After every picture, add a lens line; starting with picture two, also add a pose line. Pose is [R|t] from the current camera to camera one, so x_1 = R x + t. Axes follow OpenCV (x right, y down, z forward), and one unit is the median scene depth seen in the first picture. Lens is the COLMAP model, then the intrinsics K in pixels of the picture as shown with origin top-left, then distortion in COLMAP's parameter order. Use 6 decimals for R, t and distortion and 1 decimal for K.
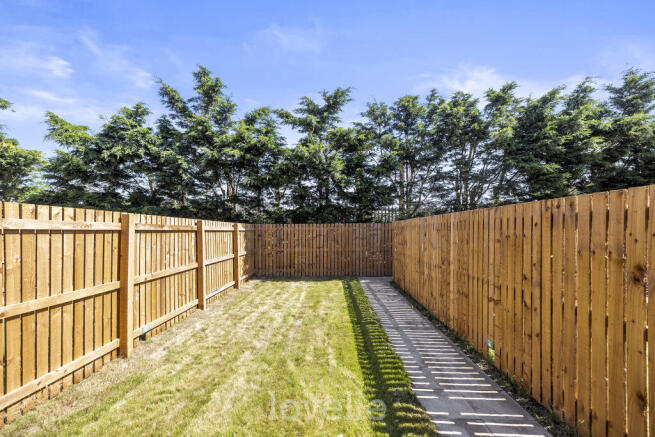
lens RADIAL K [[281.3, 0, 325.5], [0, 281.3, 225.0], [0, 0, 1]] dist [0.002905, -0.000285]
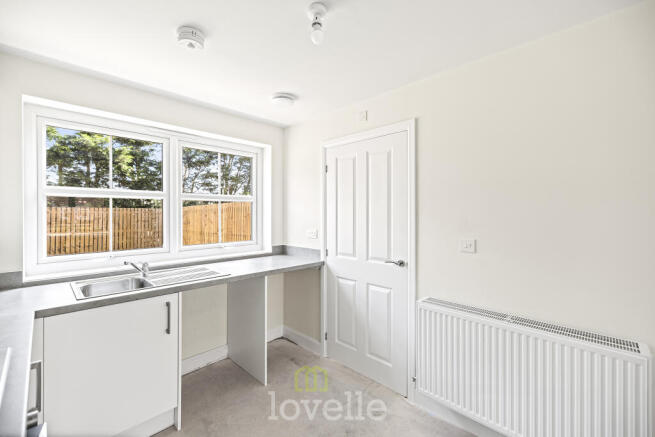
lens RADIAL K [[281.3, 0, 325.8], [0, 281.3, 213.3], [0, 0, 1]] dist [0.002905, -0.000285]
pose [[0.679389, 0.006262, 0.733752, -0.247599], [-0.008957, 0.999960, -0.000241, 0.010025], [-0.733724, -0.006408, 0.679418, -0.411776]]
